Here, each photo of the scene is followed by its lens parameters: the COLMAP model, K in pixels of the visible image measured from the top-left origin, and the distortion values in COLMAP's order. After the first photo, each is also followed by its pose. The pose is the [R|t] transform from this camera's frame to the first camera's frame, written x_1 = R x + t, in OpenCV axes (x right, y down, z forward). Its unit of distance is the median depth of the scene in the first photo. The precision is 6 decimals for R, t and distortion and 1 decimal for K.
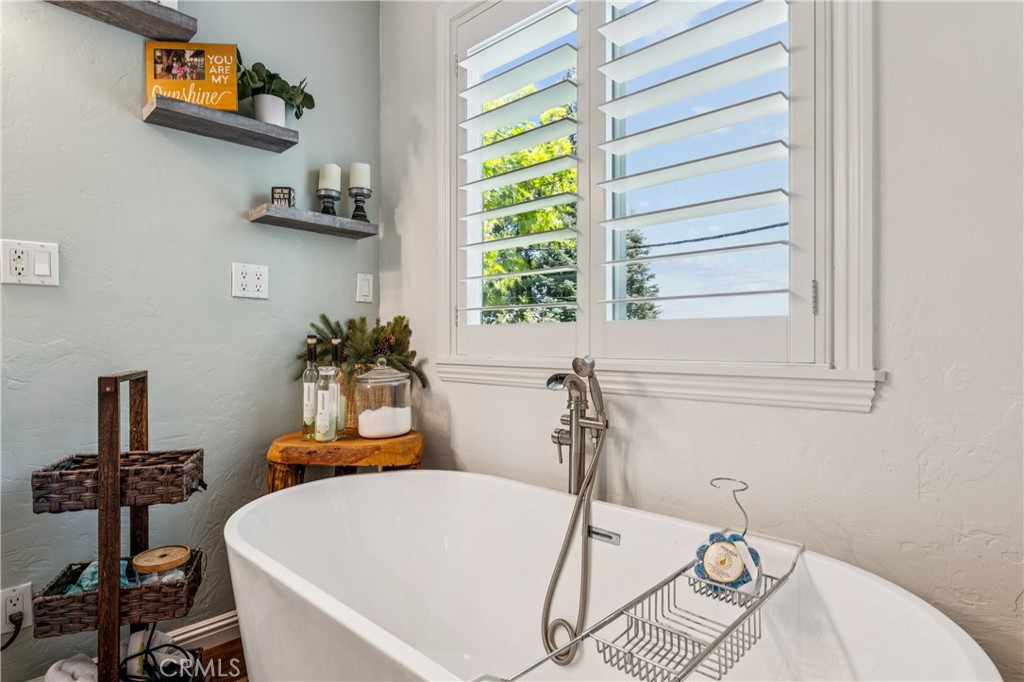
lens RADIAL K [[543.5, 0, 516.0], [0, 543.5, 337.8], [0, 0, 1]] dist [0.000256, 0.001641]
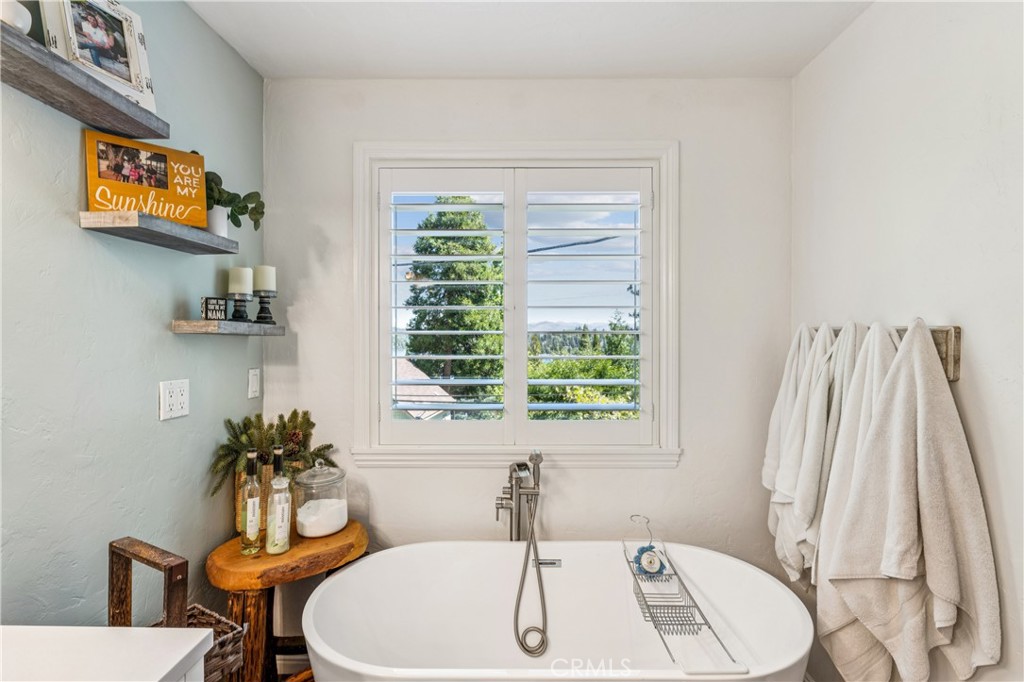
lens RADIAL K [[468.3, 0, 510.8], [0, 468.3, 342.9], [0, 0, 1]] dist [-0.004249, -0.001037]
pose [[0.741480, -0.002848, 0.670969, -0.668929], [-0.002923, 0.999968, 0.007474, -0.230826], [-0.670969, -0.007503, 0.741448, 0.057093]]
